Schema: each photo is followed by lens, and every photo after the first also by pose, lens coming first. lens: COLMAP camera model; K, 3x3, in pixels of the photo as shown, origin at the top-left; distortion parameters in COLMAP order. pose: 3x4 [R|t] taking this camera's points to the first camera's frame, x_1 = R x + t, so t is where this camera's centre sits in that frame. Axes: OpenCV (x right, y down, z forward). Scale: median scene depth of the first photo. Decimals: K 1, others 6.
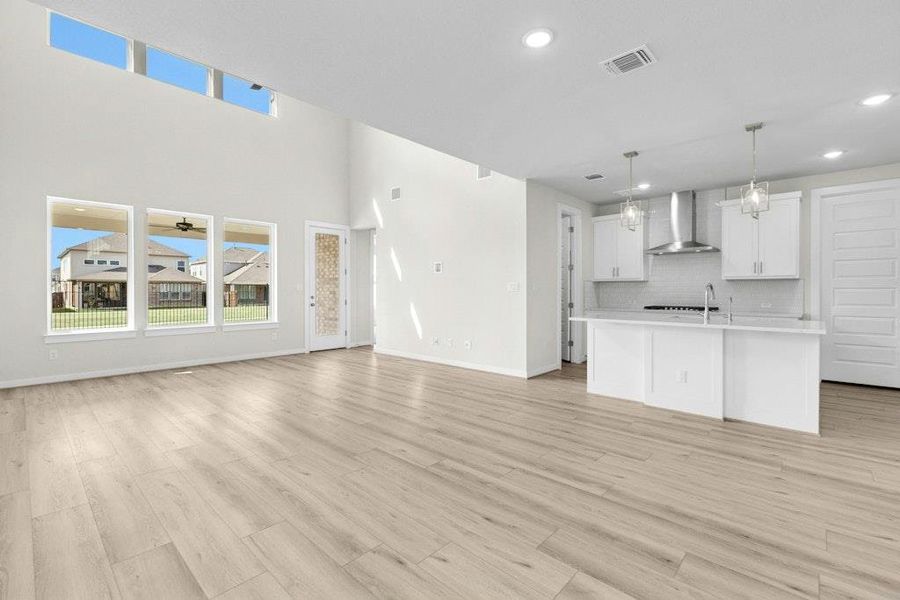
lens RADIAL K [[407.5, 0, 447.4], [0, 407.5, 294.0], [0, 0, 1]] dist [-0.001101, -0.000644]
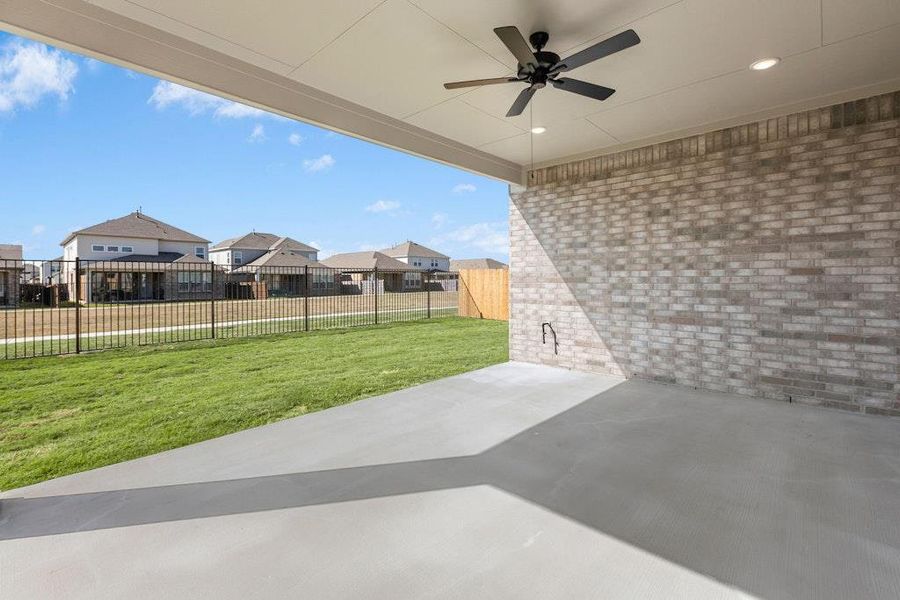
lens RADIAL K [[407.5, 0, 435.7], [0, 407.5, 282.8], [0, 0, 1]] dist [-0.001101, -0.000644]
pose [[0.999931, -0.006813, -0.009607, -0.165590], [0.006791, 0.999974, -0.002397, 0.001740], [0.009623, 0.002332, 0.999951, 0.150887]]
